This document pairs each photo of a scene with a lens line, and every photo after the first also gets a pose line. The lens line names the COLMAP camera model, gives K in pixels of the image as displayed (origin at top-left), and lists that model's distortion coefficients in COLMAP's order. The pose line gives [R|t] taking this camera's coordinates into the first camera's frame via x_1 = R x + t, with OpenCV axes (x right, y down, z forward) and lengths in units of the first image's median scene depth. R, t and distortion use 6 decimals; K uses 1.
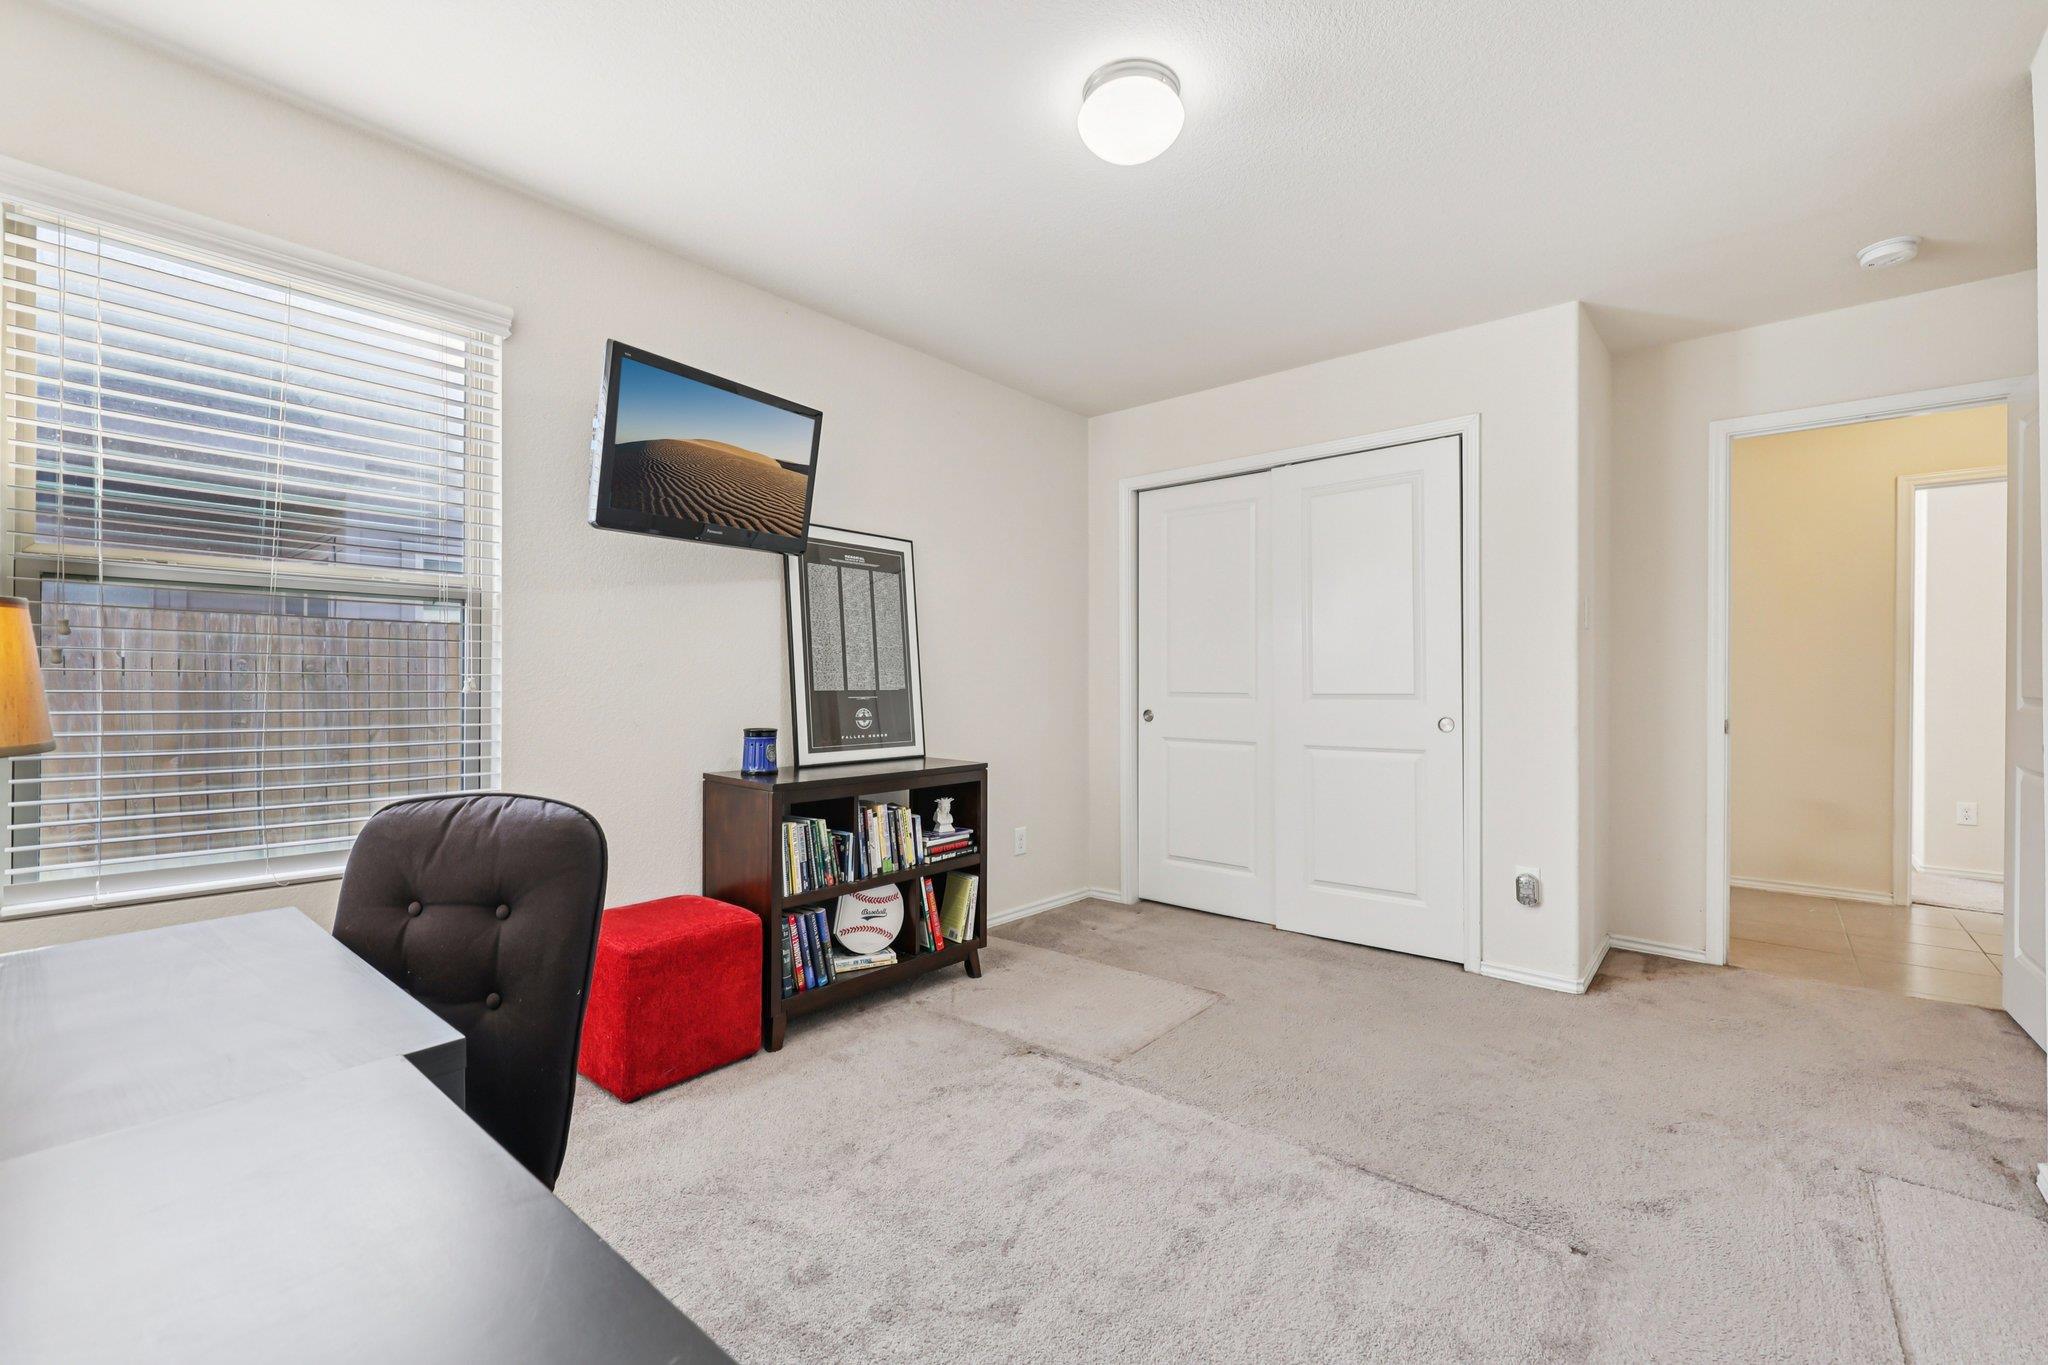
lens RADIAL K [[860.5, 0, 1026.8], [0, 860.5, 684.3], [0, 0, 1]] dist [0.002508, 0.000780]
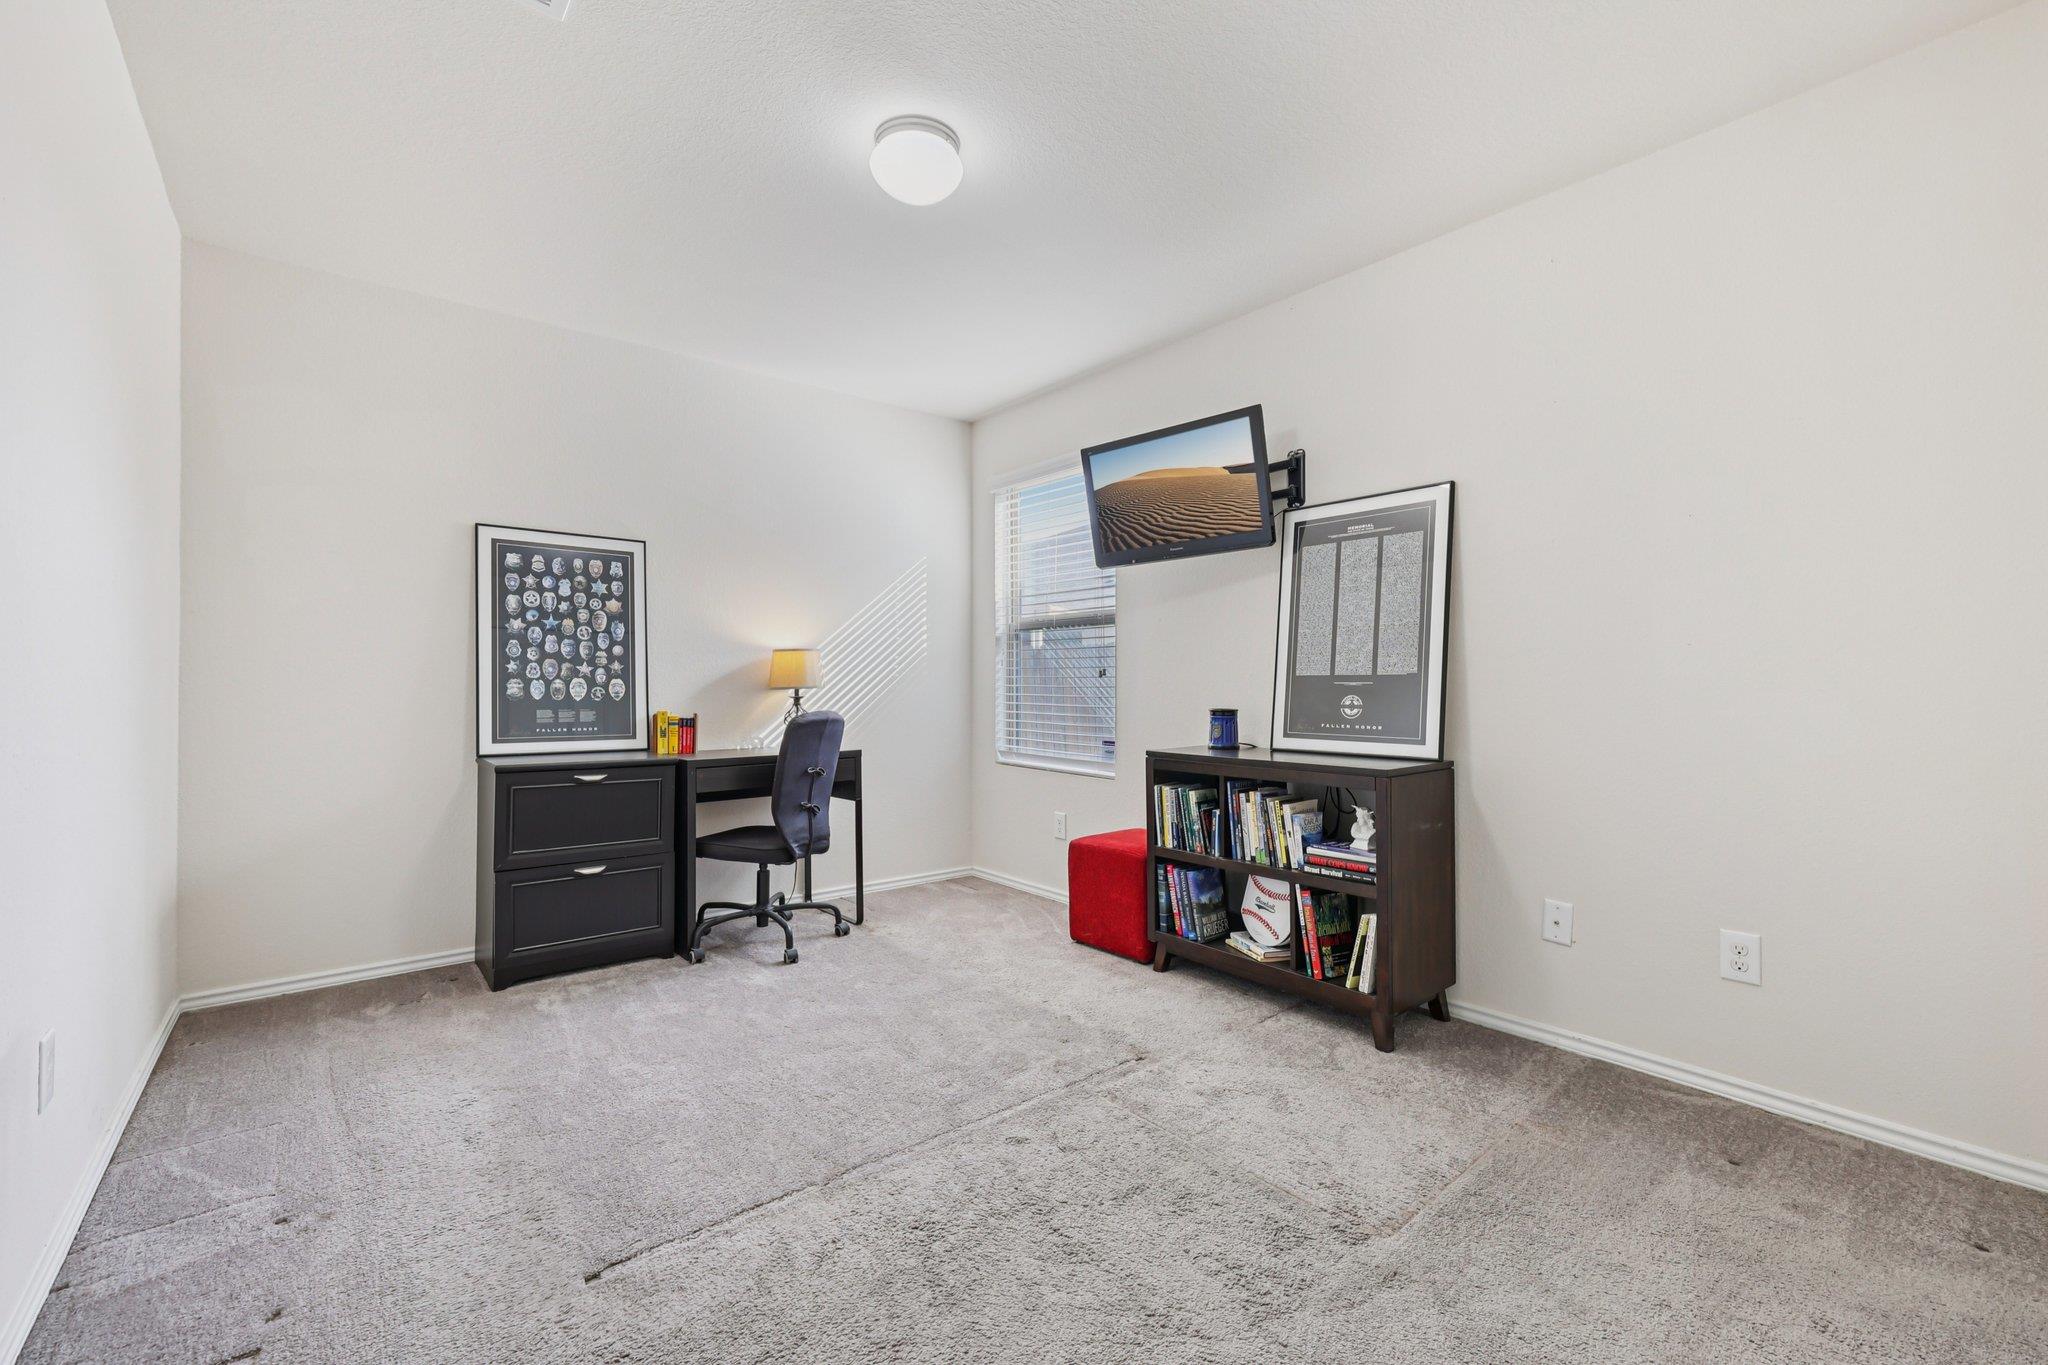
lens RADIAL K [[860.5, 0, 1027.3], [0, 860.5, 686.4], [0, 0, 1]] dist [0.002508, 0.000780]
pose [[-0.172209, 0.002130, -0.985058, 0.801275], [-0.000168, 0.999998, 0.002192, 0.018041], [0.985060, 0.000543, -0.172208, 0.881311]]
